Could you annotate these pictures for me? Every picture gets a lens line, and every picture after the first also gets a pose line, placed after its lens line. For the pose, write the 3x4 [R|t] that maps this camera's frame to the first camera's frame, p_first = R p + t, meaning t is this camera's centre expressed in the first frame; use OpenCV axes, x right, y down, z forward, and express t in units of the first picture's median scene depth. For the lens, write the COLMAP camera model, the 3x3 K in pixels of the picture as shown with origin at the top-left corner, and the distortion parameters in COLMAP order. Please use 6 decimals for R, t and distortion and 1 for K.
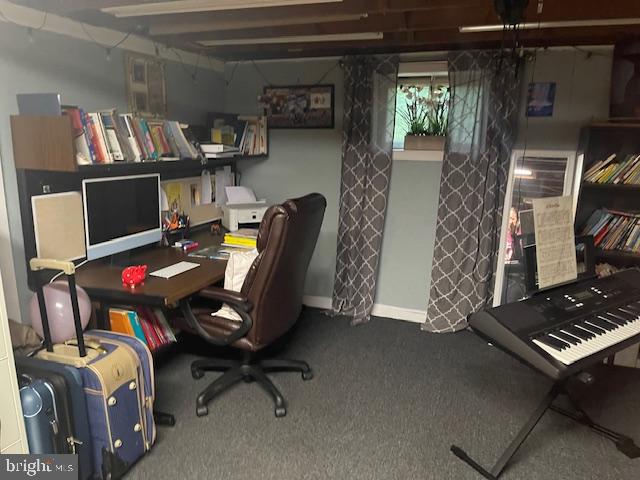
lens RADIAL K [[488.7, 0, 318.1], [0, 488.7, 242.3], [0, 0, 1]] dist [0.067788, -0.074318]
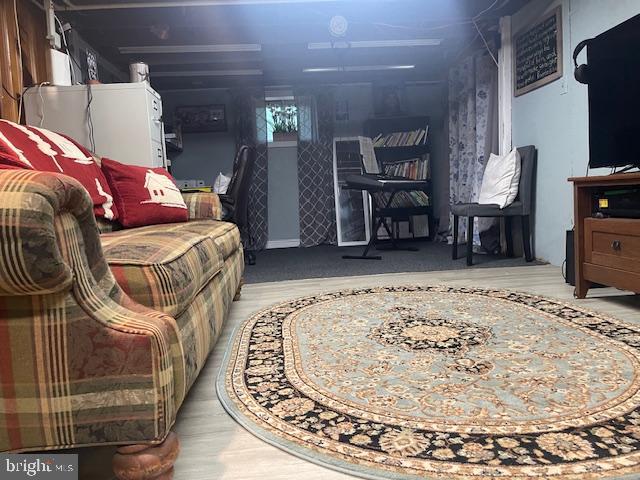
lens RADIAL K [[488.7, 0, 320.0], [0, 488.7, 239.6], [0, 0, 1]] dist [0.067788, -0.074318]
pose [[0.898649, -0.098192, 0.427537, -0.434248], [0.163463, 0.979388, -0.118650, 0.367293], [-0.407075, 0.176512, 0.896177, -0.511623]]
